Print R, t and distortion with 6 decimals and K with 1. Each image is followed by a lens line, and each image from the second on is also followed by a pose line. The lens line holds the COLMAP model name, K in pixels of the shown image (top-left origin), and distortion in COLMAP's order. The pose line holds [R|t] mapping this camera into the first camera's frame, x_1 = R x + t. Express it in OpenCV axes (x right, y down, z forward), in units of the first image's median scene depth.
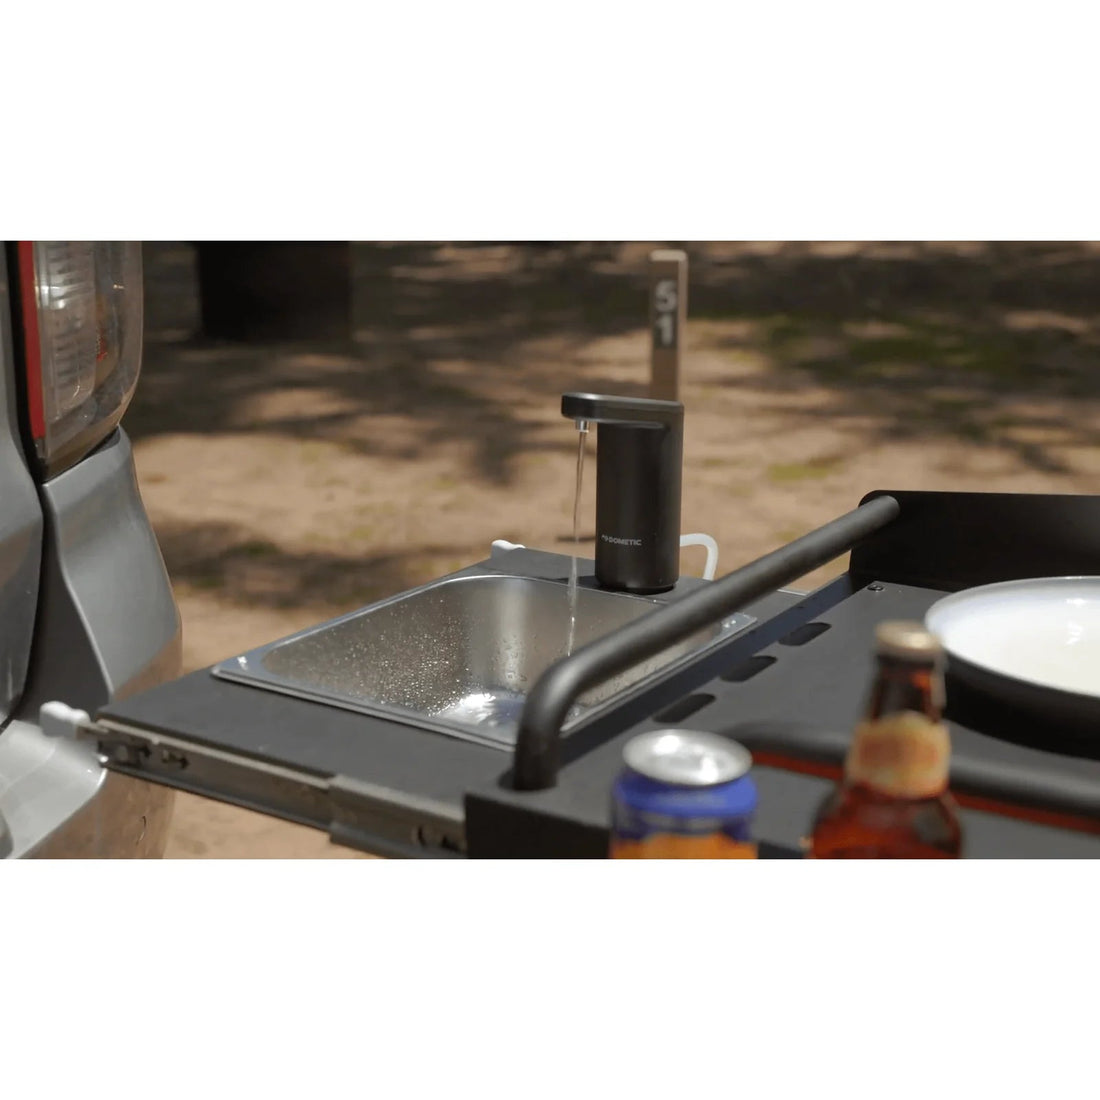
lens RADIAL K [[2871.4, 0, 550.0], [0, 2871.4, 550.0], [0, 0, 1]] dist [-0.084588, -0.638596]
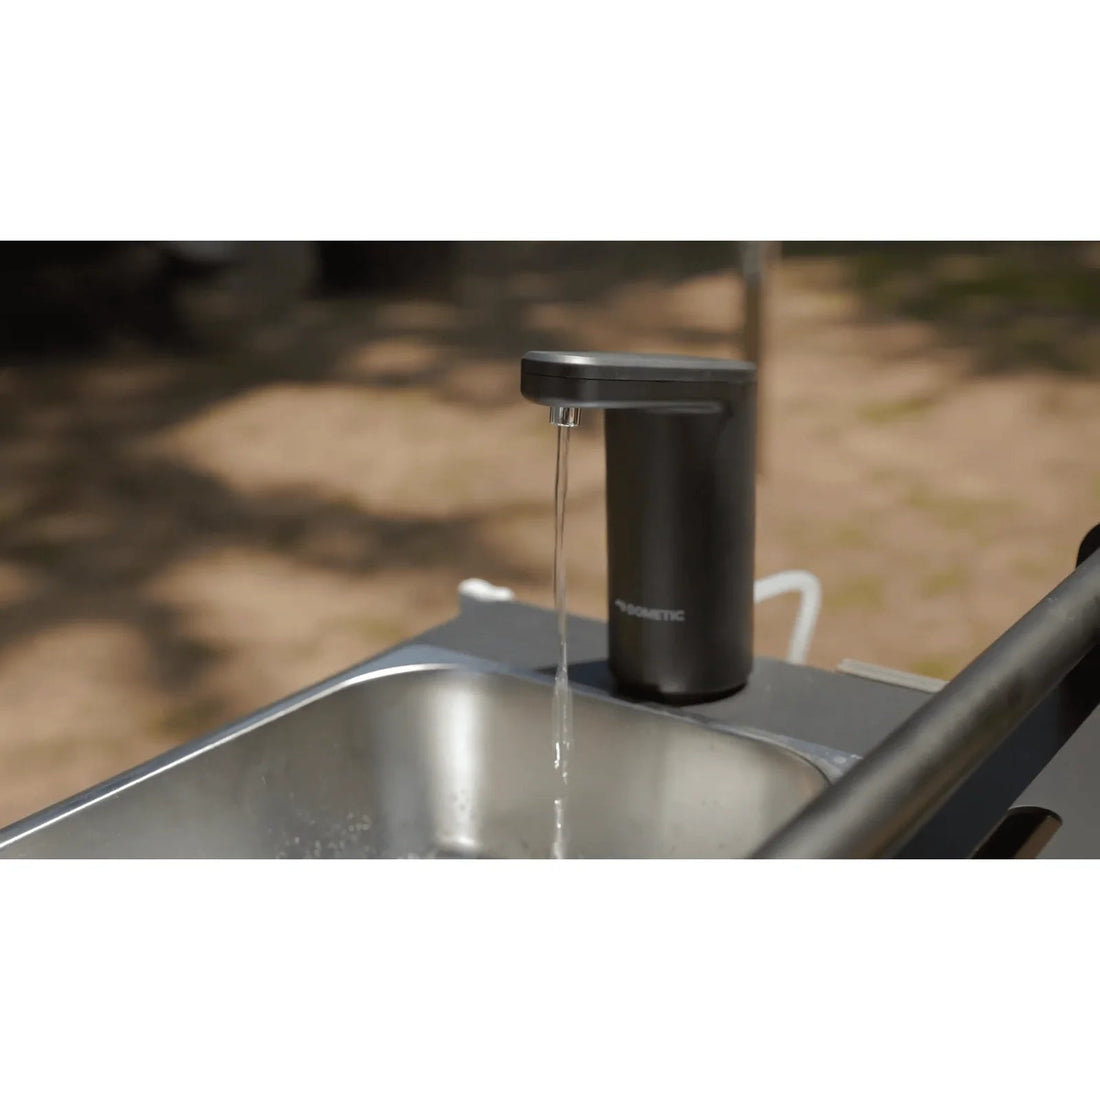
lens RADIAL K [[1623.2, 0, 550.0], [0, 1623.2, 550.0], [0, 0, 1]] dist [-0.145439, 0.159019]
pose [[0.994964, -0.016869, -0.098801, 0.036295], [0.024512, 0.996756, 0.076657, -0.039347], [0.097187, -0.078692, 0.992150, 0.666182]]
